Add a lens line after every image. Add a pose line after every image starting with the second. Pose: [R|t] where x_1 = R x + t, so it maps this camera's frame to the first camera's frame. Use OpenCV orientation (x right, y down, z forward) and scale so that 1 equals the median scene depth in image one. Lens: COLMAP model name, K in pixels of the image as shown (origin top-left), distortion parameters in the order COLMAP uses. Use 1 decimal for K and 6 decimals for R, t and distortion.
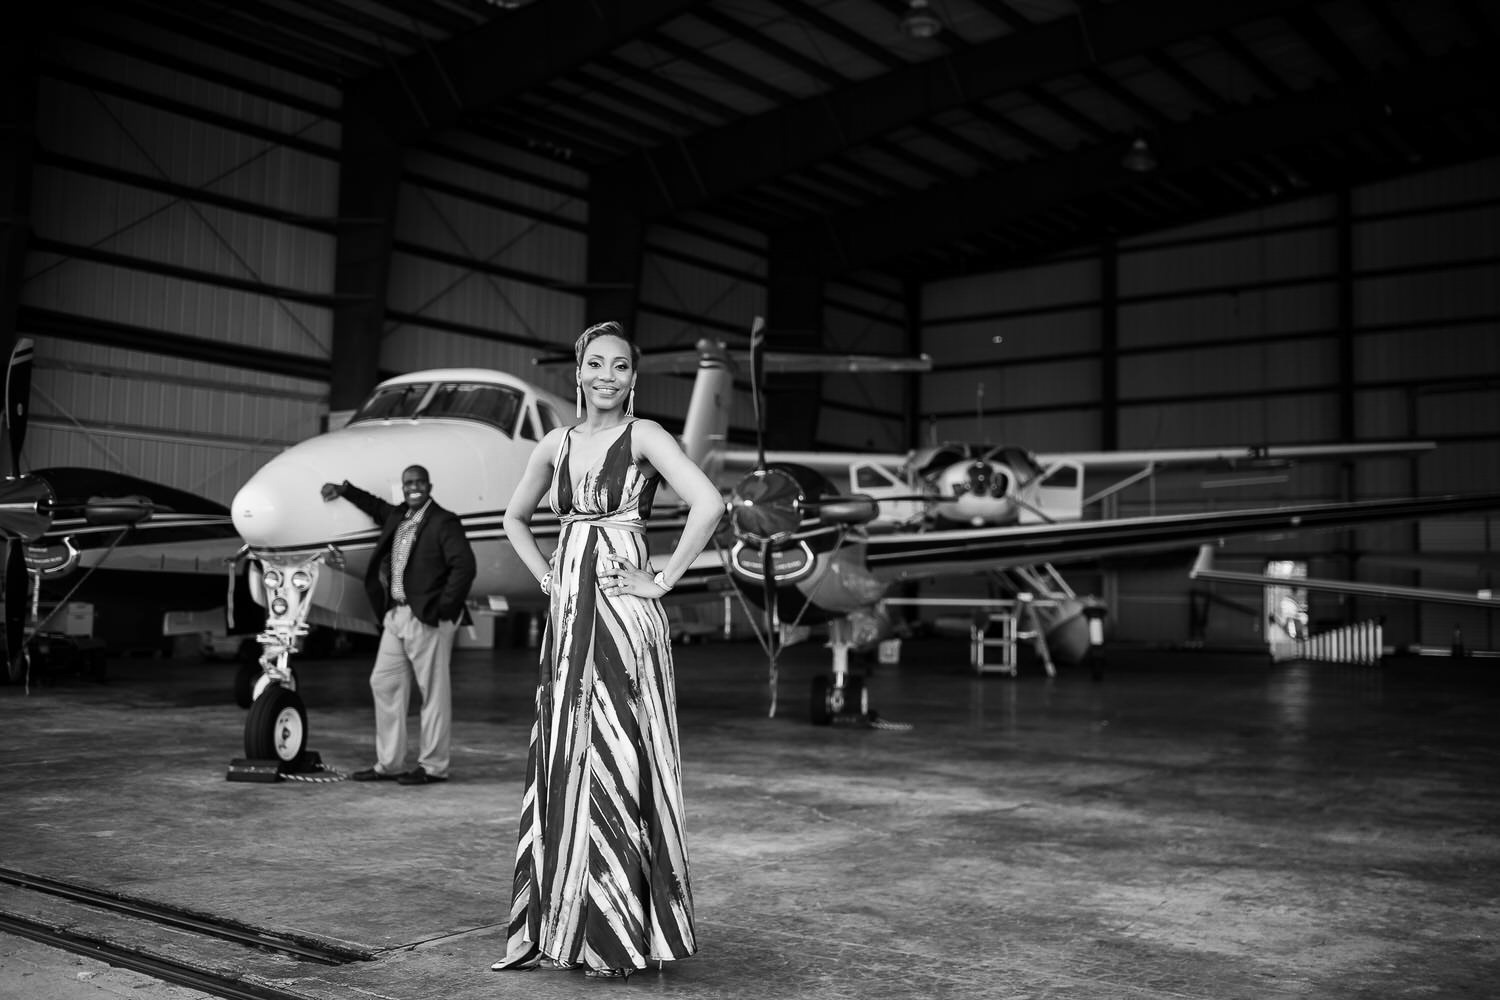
lens RADIAL K [[1522.7, 0, 750.0], [0, 1522.7, 500.0], [0, 0, 1]] dist [-0.020642, 0.013753]
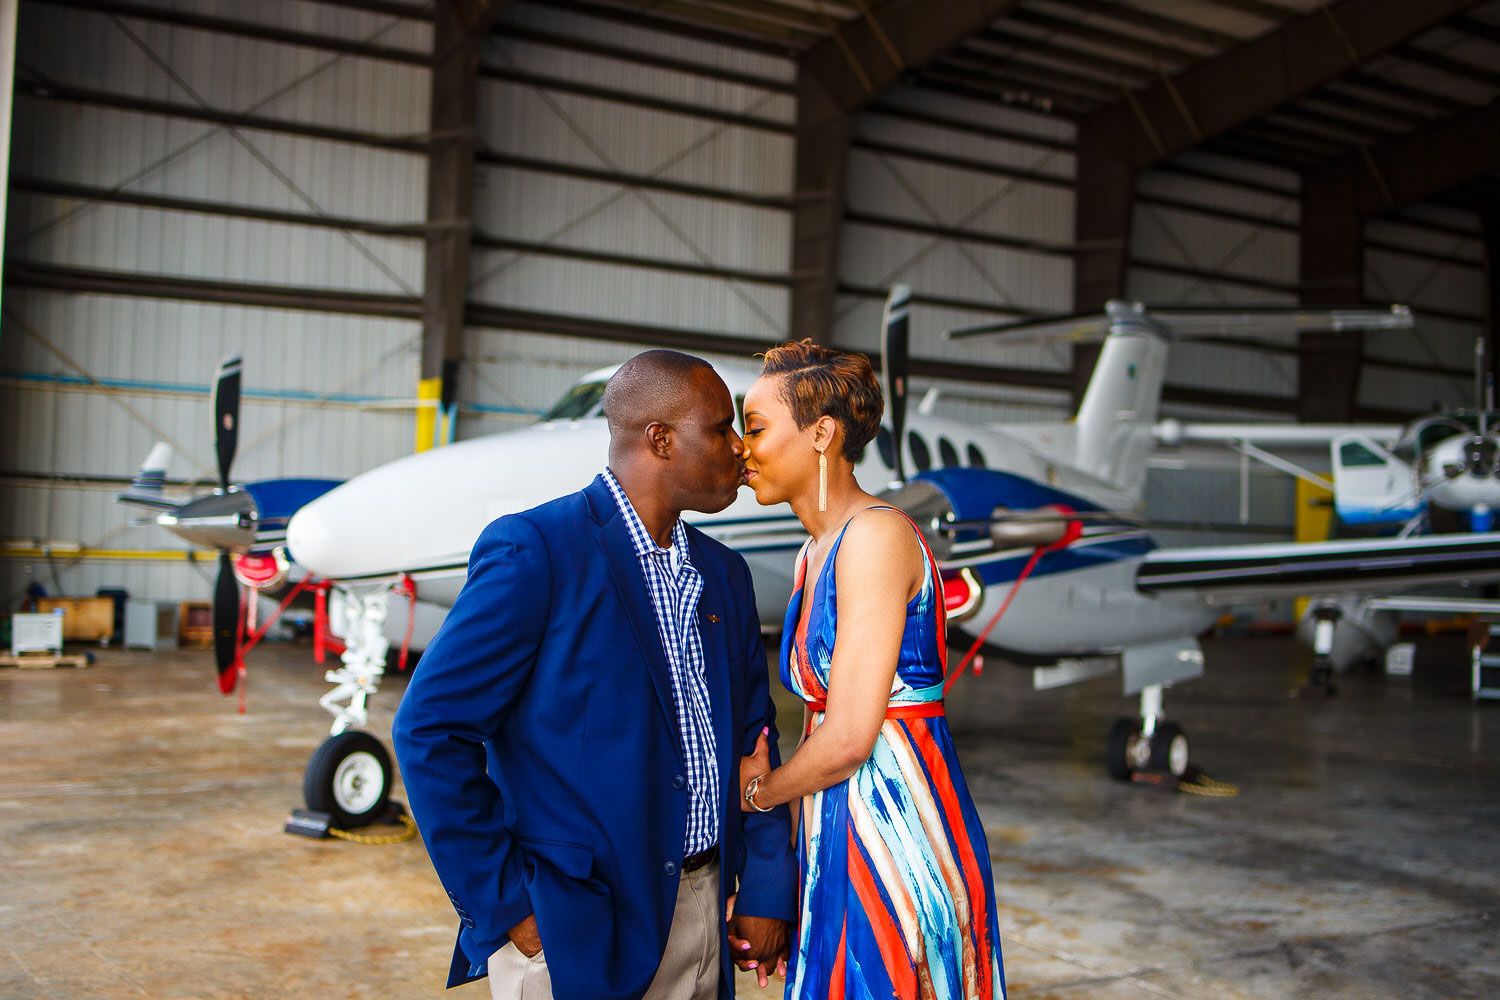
lens RADIAL K [[1519.6, 0, 750.0], [0, 1519.6, 500.0], [0, 0, 1]] dist [-0.021453, -0.007426]
pose [[0.920439, -0.003260, -0.390872, 0.104124], [0.012136, 0.999721, 0.020241, -0.011563], [0.390697, -0.023374, 0.920222, 0.107624]]
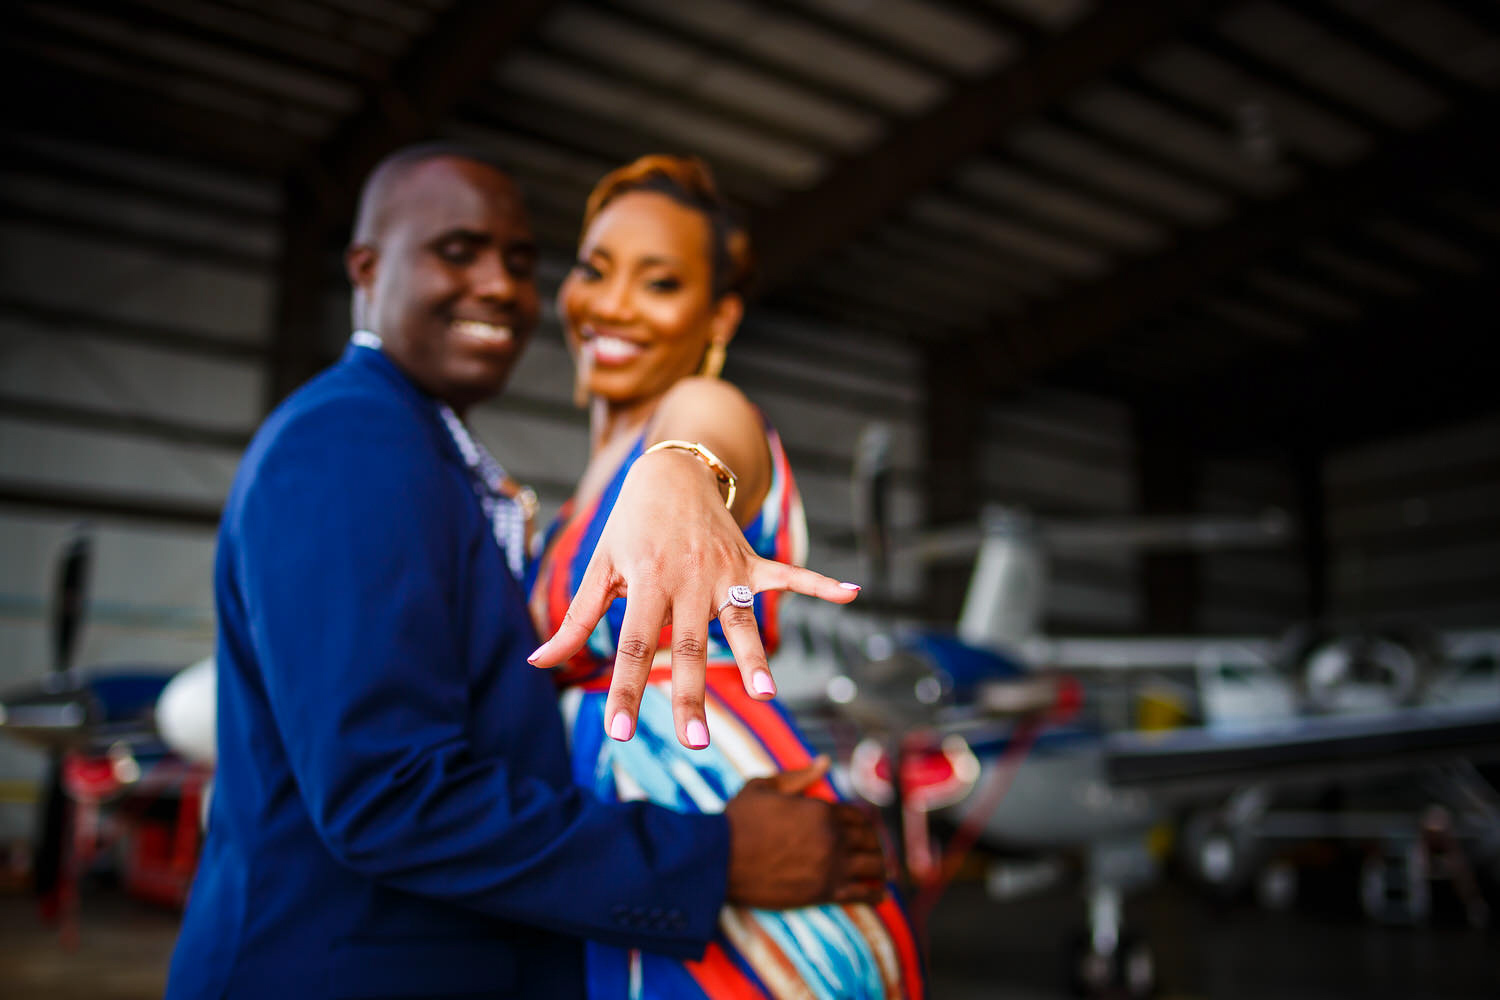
lens RADIAL K [[1521.4, 0, 750.0], [0, 1521.4, 500.0], [0, 0, 1]] dist [-0.001451, 0.019015]
pose [[0.961109, -0.059164, -0.269758, 0.061577], [0.021175, 0.989694, -0.141621, 0.004971], [0.275357, 0.130401, 0.952457, 0.130829]]
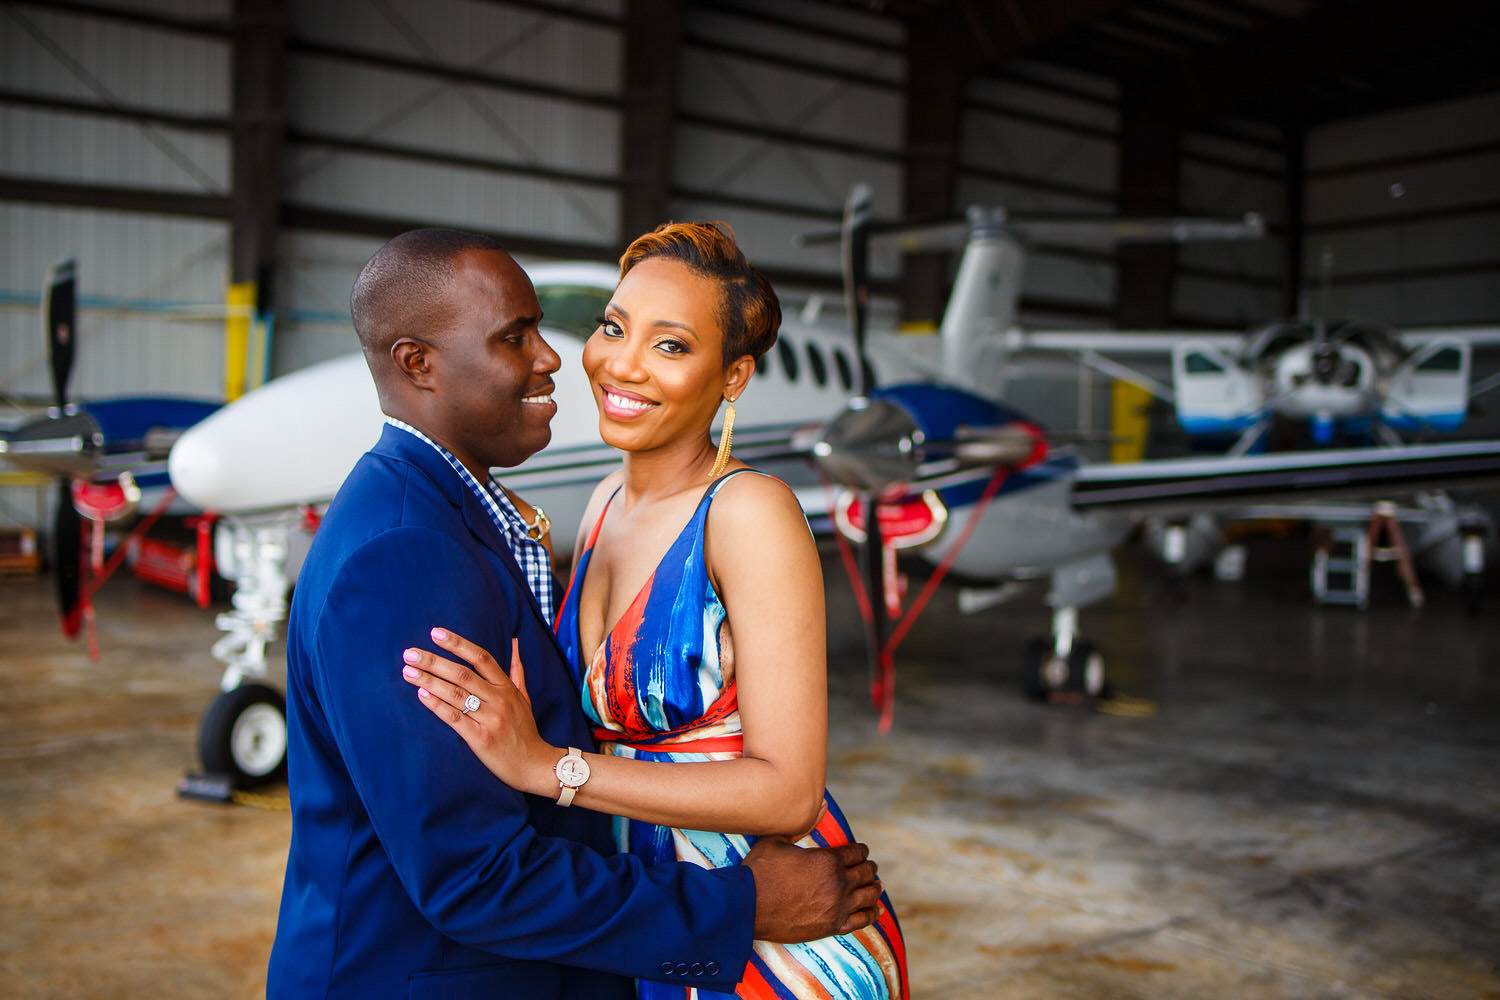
lens RADIAL K [[1522.7, 0, 750.0], [0, 1522.7, 500.0], [0, 0, 1]] dist [-0.020642, 0.013753]
pose [[0.965453, 0.005332, -0.260525, 0.062499], [0.016775, 0.996445, 0.082558, -0.014024], [0.260039, -0.084076, 0.961931, 0.121510]]
